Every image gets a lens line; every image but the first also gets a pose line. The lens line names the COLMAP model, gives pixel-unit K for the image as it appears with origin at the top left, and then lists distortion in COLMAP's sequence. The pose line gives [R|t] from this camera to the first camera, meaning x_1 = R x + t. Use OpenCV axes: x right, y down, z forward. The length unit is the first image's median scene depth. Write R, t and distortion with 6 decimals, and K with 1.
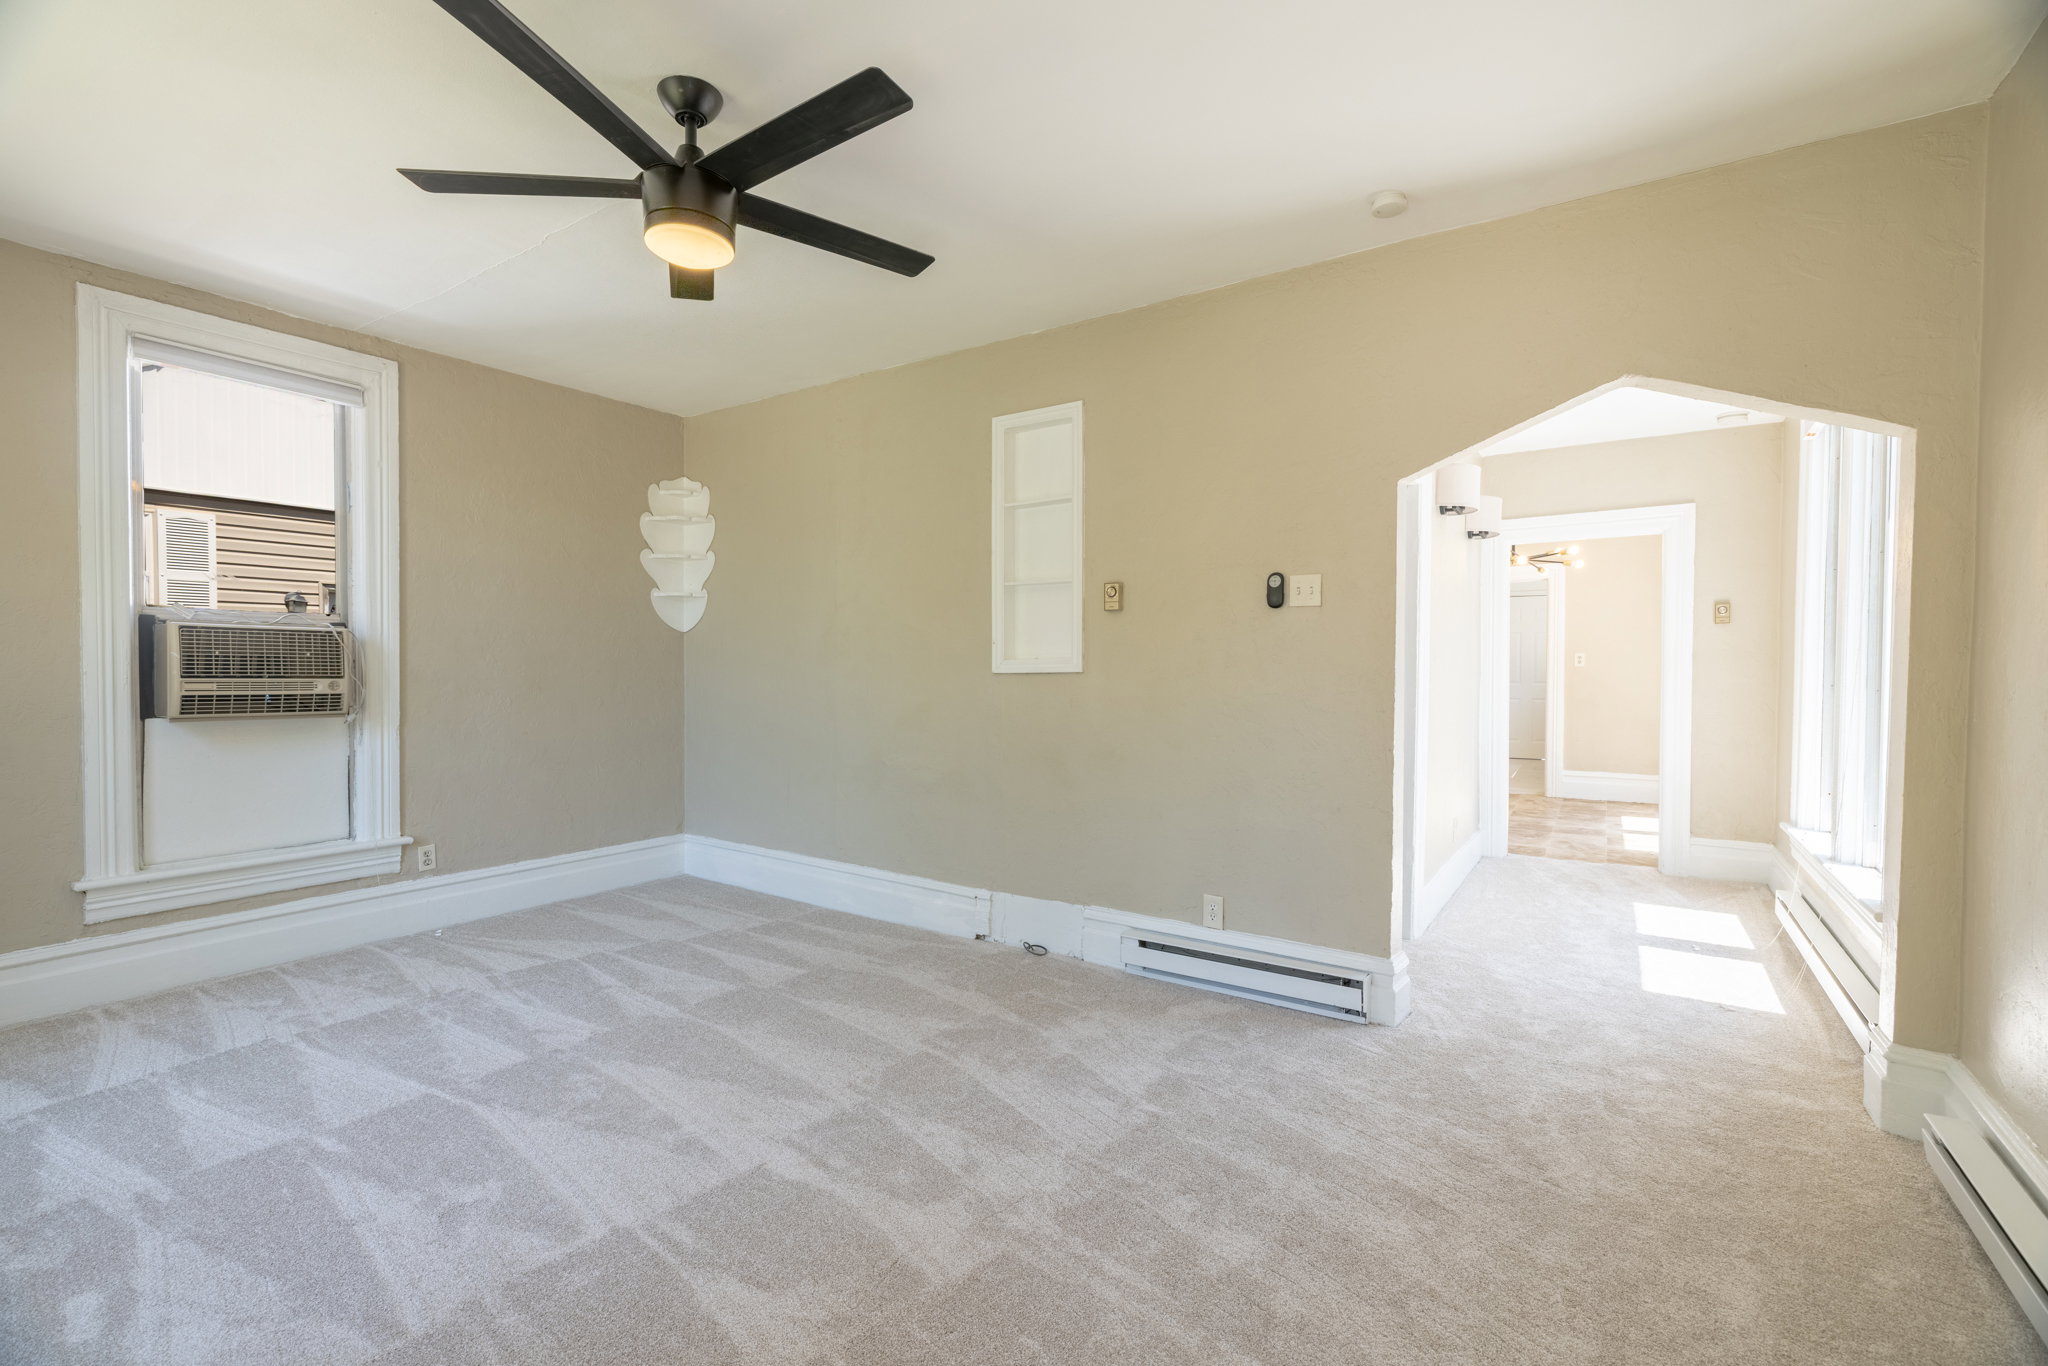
lens RADIAL K [[884.5, 0, 1022.2], [0, 884.5, 676.8], [0, 0, 1]] dist [0.000208, -0.000020]
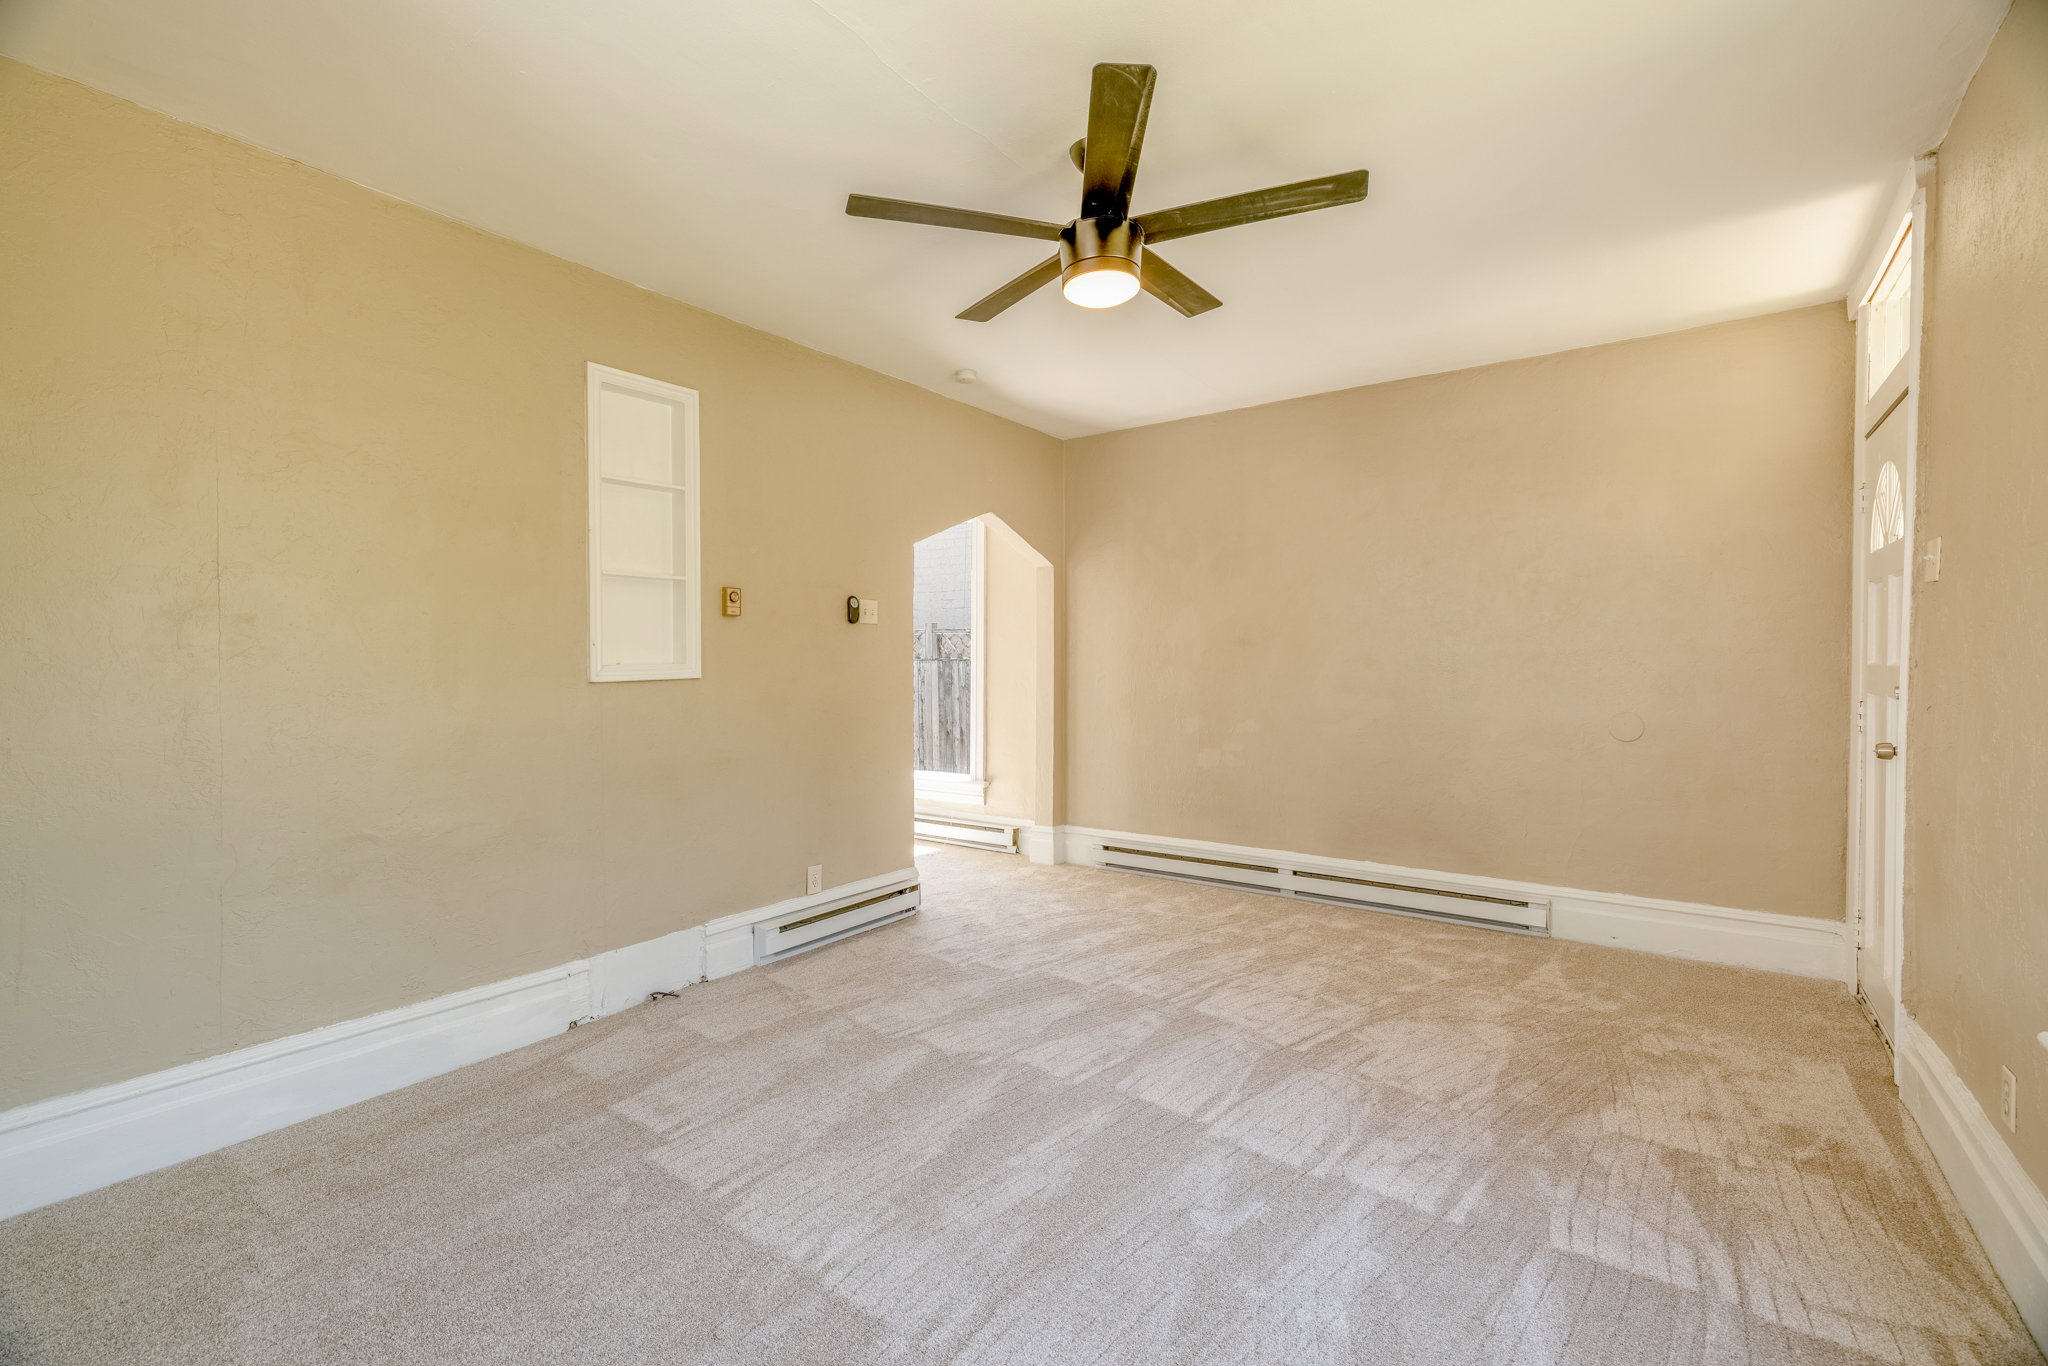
lens RADIAL K [[884.5, 0, 1024.6], [0, 884.5, 681.6], [0, 0, 1]] dist [0.000208, -0.000020]
pose [[0.050543, -0.023133, 0.998454, -0.917380], [0.023012, 0.999493, 0.021993, -0.015391], [-0.998457, 0.021865, 0.051050, 0.645996]]
